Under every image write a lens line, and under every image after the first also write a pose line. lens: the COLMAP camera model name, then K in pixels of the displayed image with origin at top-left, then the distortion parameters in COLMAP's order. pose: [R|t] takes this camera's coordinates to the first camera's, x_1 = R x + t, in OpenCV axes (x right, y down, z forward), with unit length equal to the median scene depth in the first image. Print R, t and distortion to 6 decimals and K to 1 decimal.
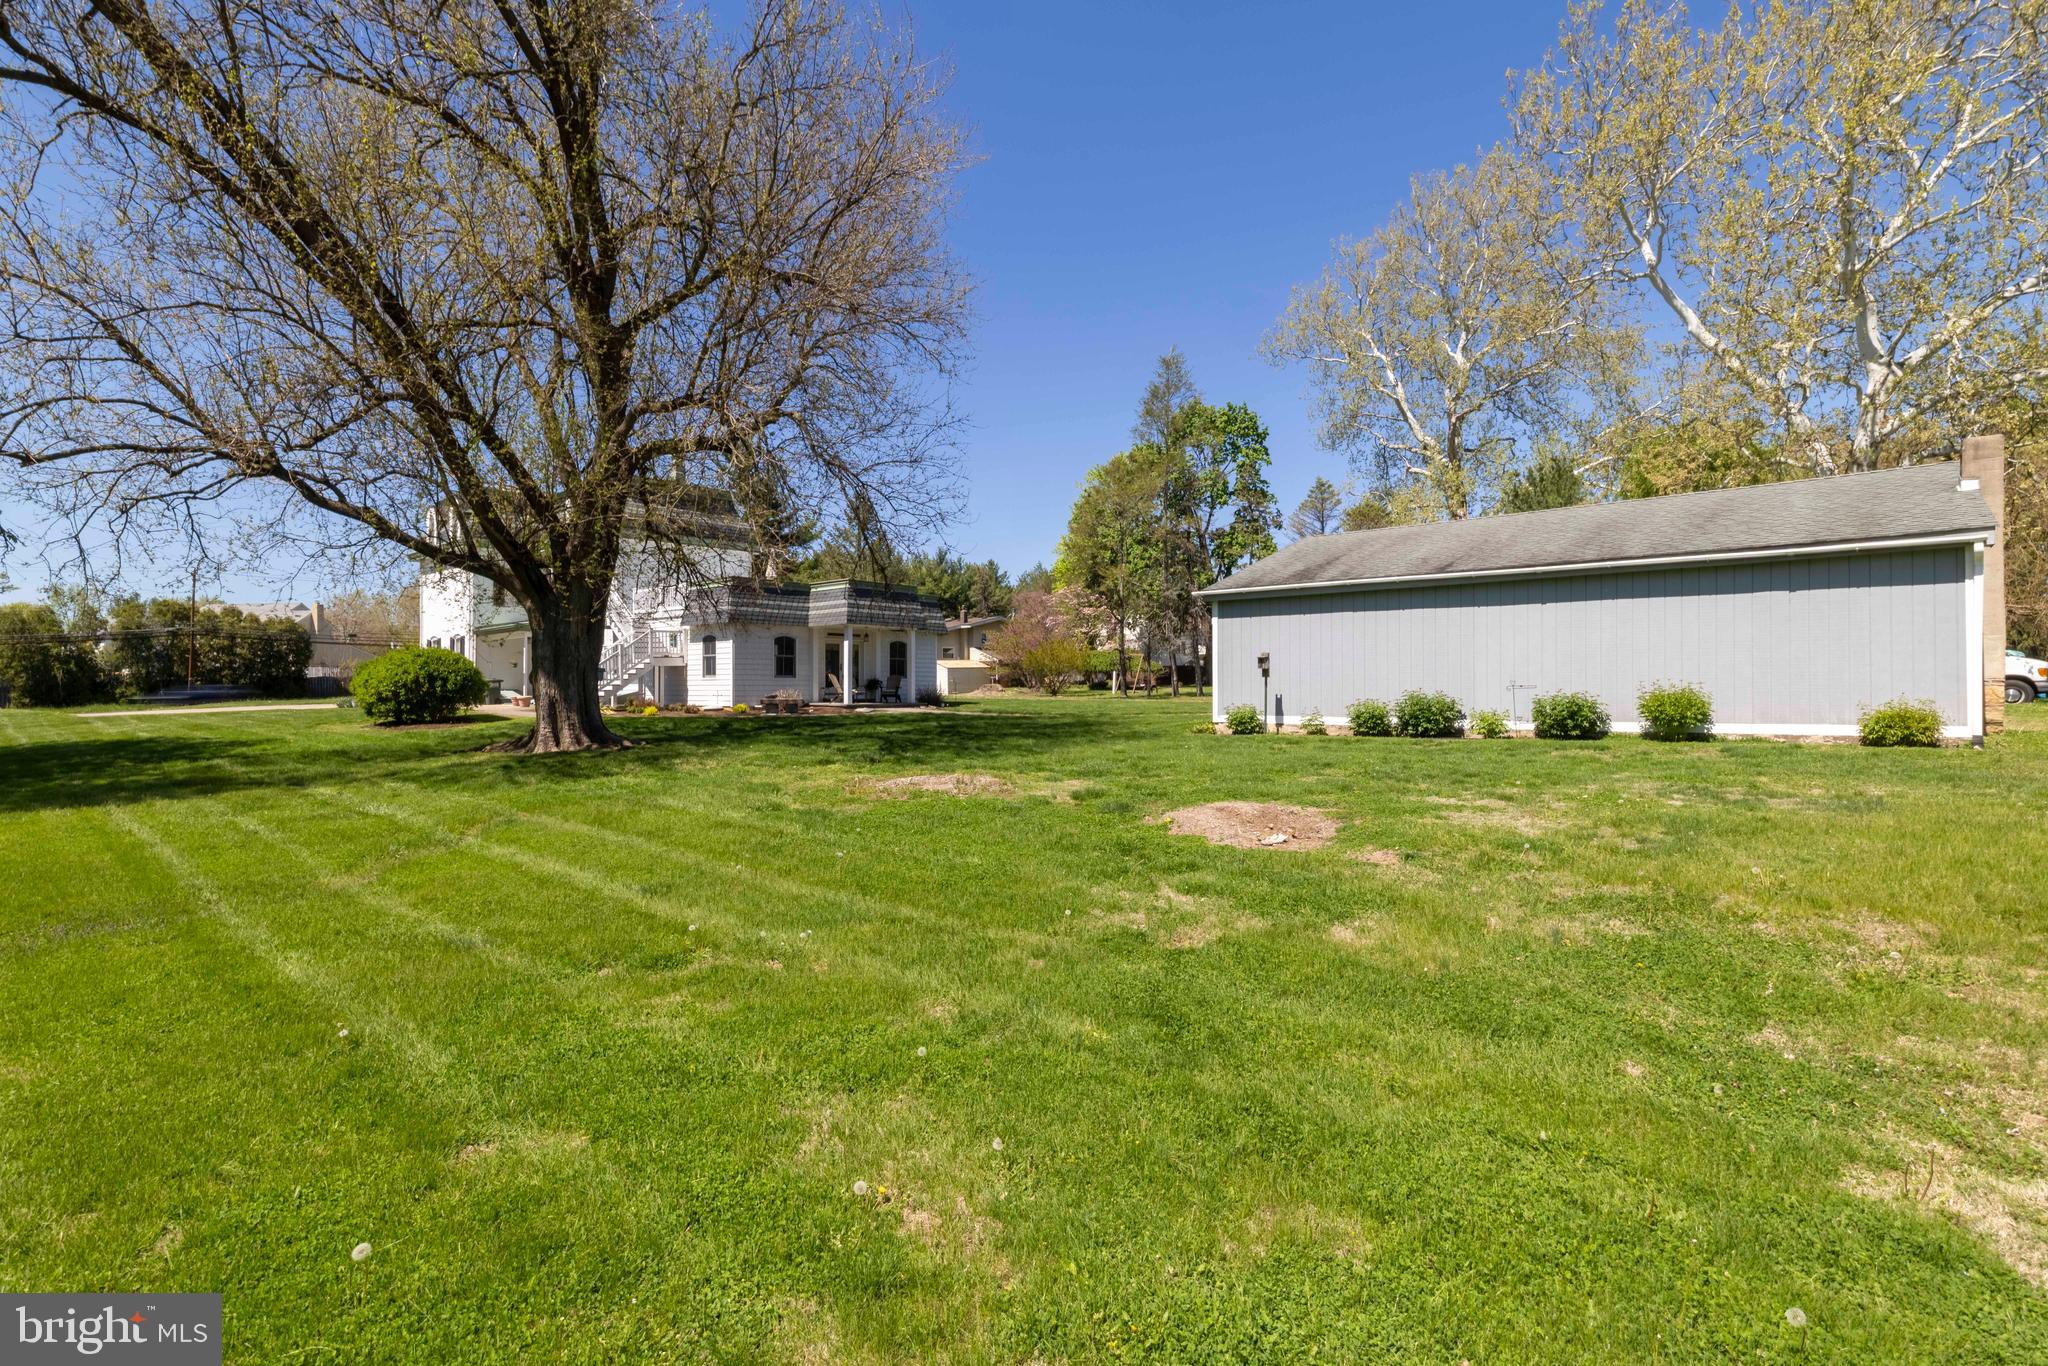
lens RADIAL K [[934.0, 0, 1024.0], [0, 934.0, 683.0], [0, 0, 1]] dist [-0.001770, 0.000218]
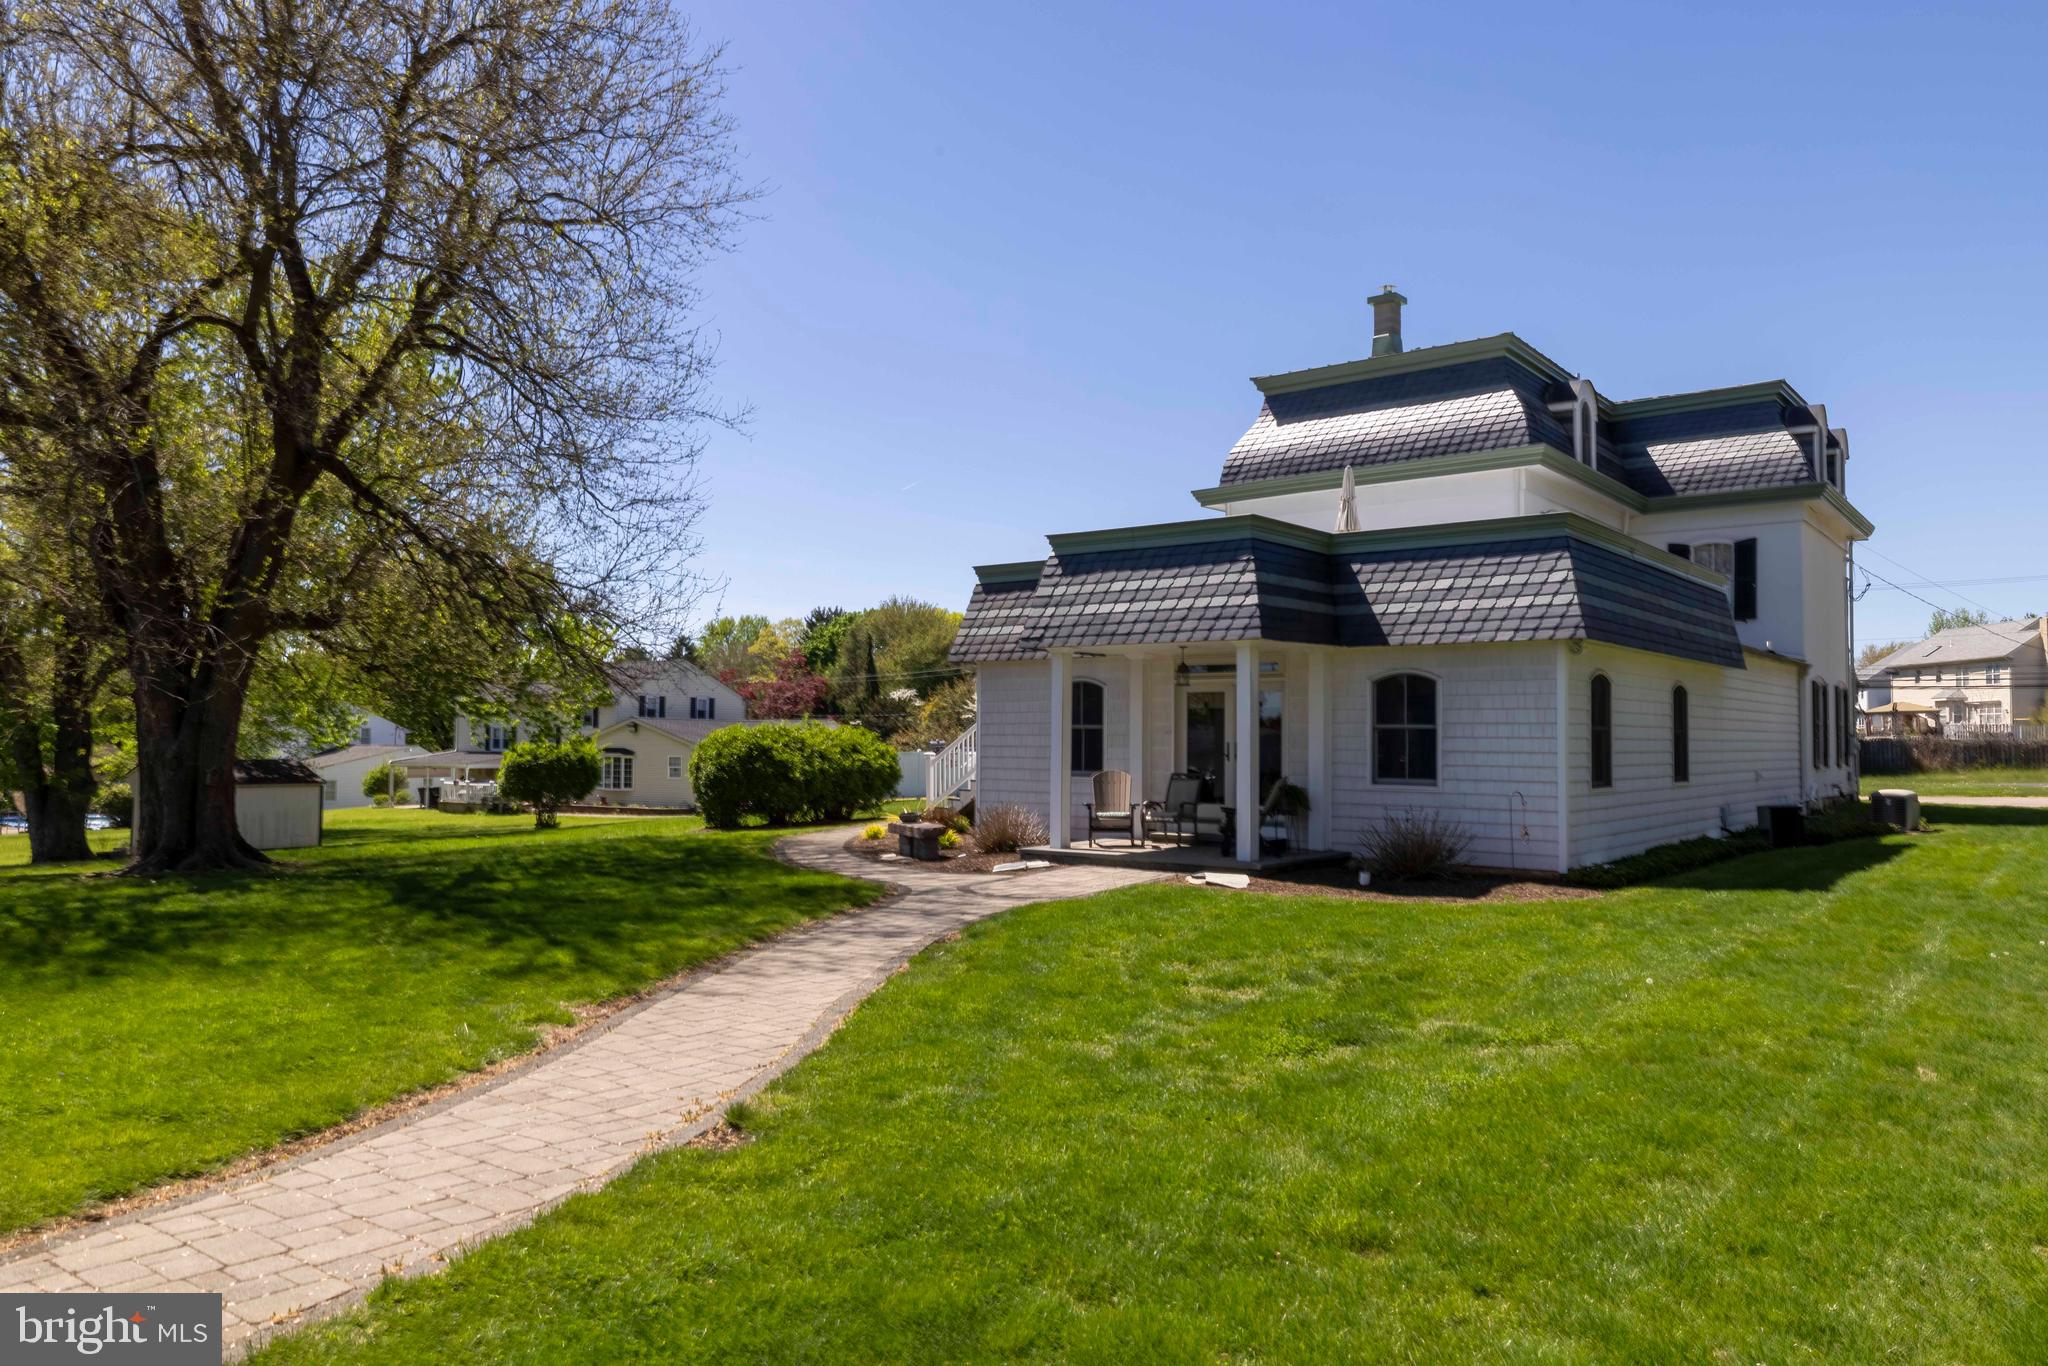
lens RADIAL K [[1415.2, 0, 1024.0], [0, 1415.2, 683.0], [0, 0, 1]] dist [0.007590, -0.008832]
pose [[0.056632, -0.035765, -0.997754, 0.403503], [-0.001389, 0.999354, -0.035902, -0.025361], [0.998394, 0.003419, 0.056545, 0.925643]]
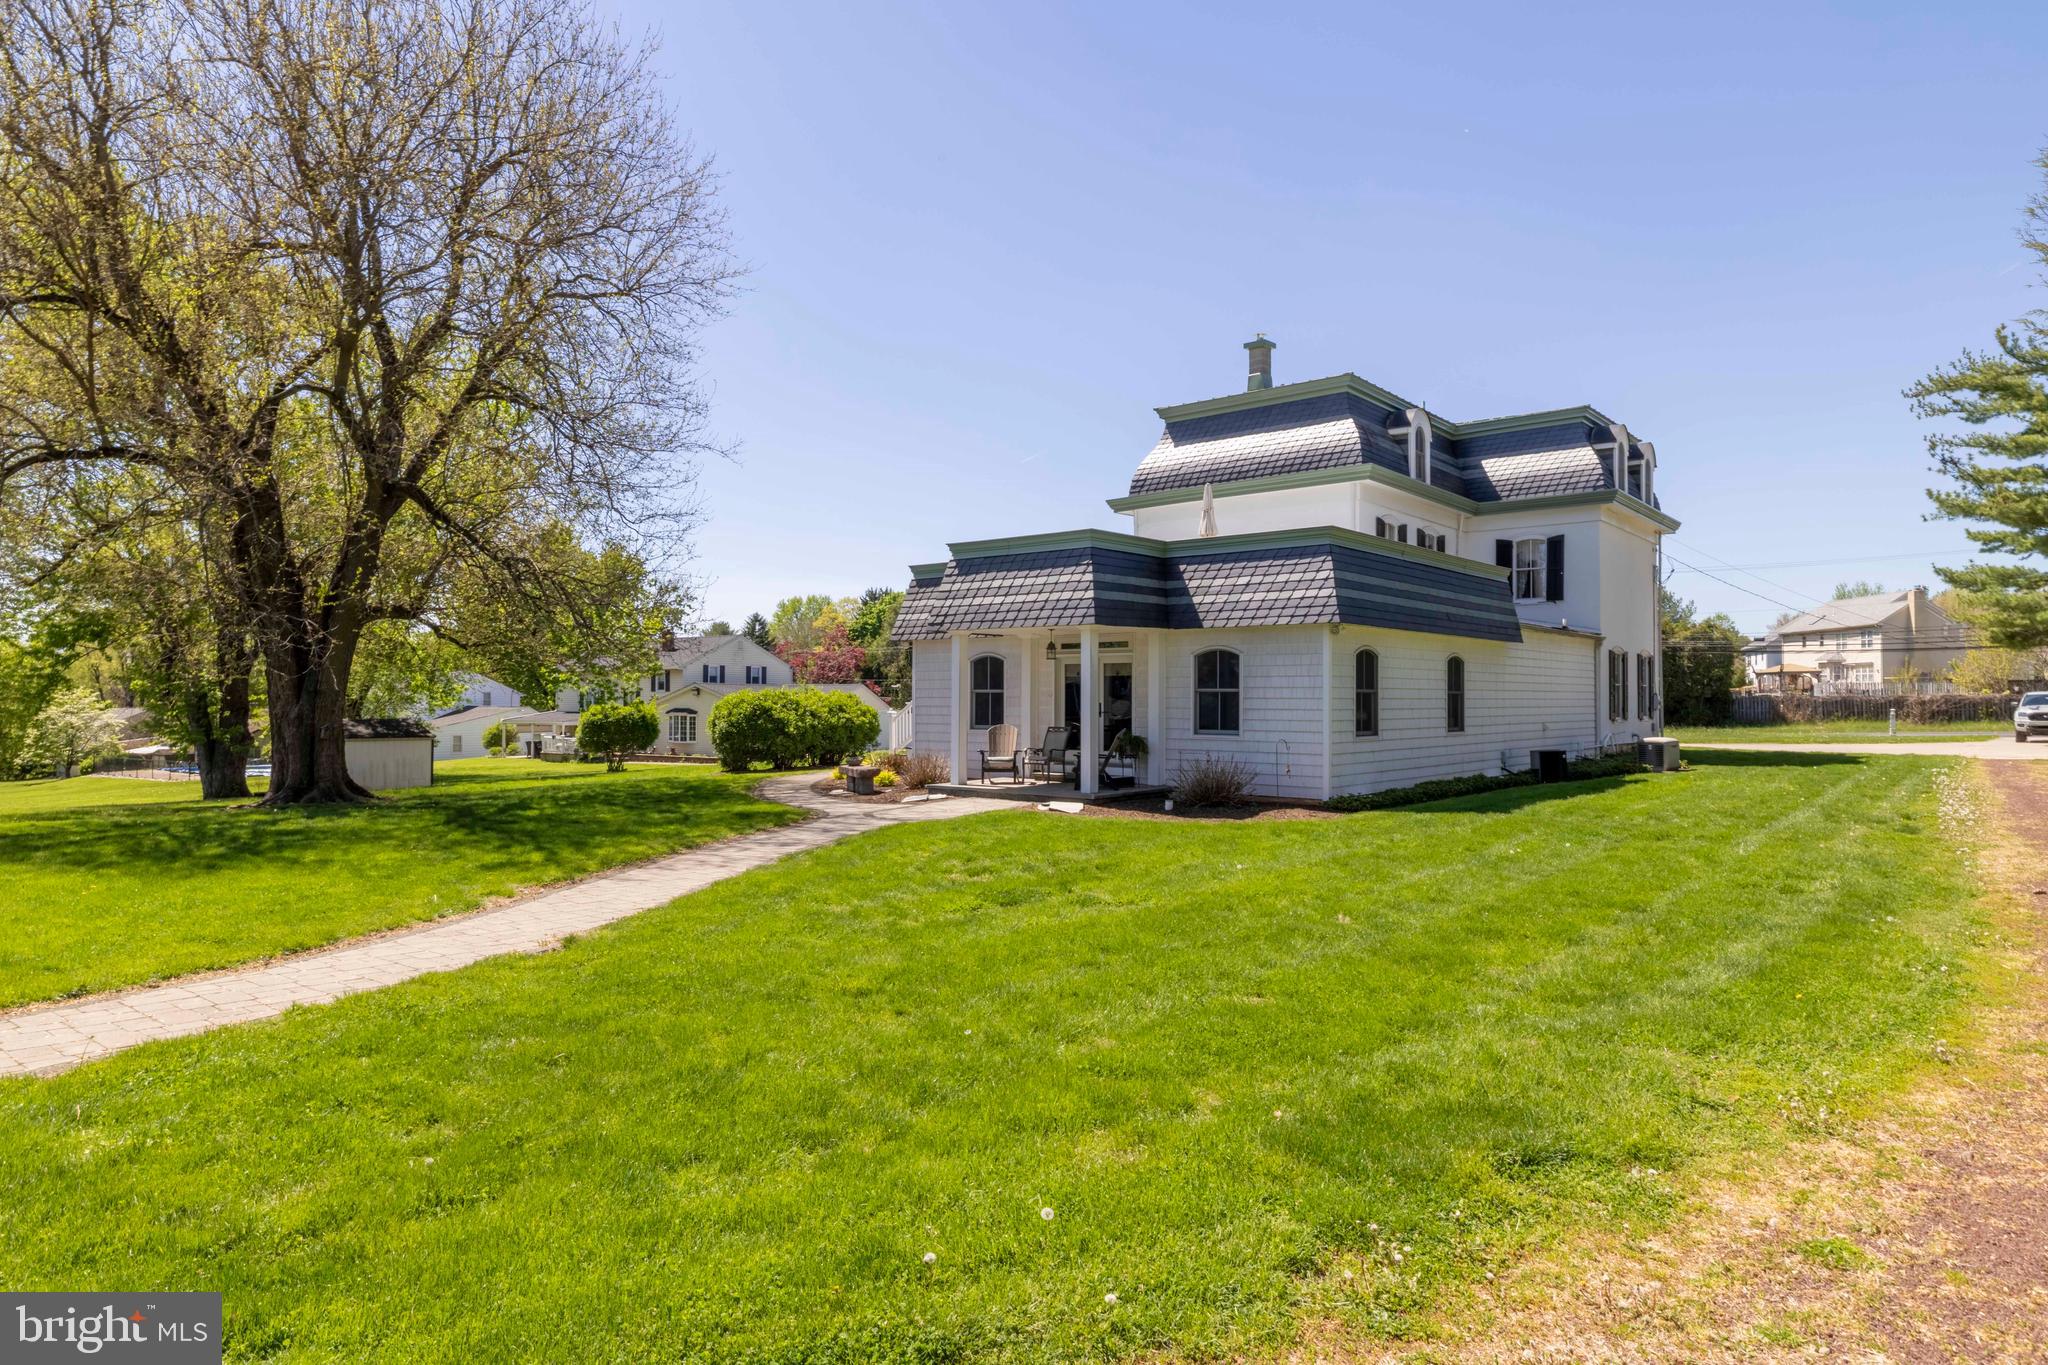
lens RADIAL K [[1215.8, 0, 1024.0], [0, 1215.8, 682.5], [0, 0, 1]] dist [0.001452, -0.000308]
pose [[0.026425, -0.009721, -0.999604, 0.475854], [0.003225, 0.999948, -0.009639, -0.026649], [0.999646, -0.002969, 0.026455, 0.991880]]
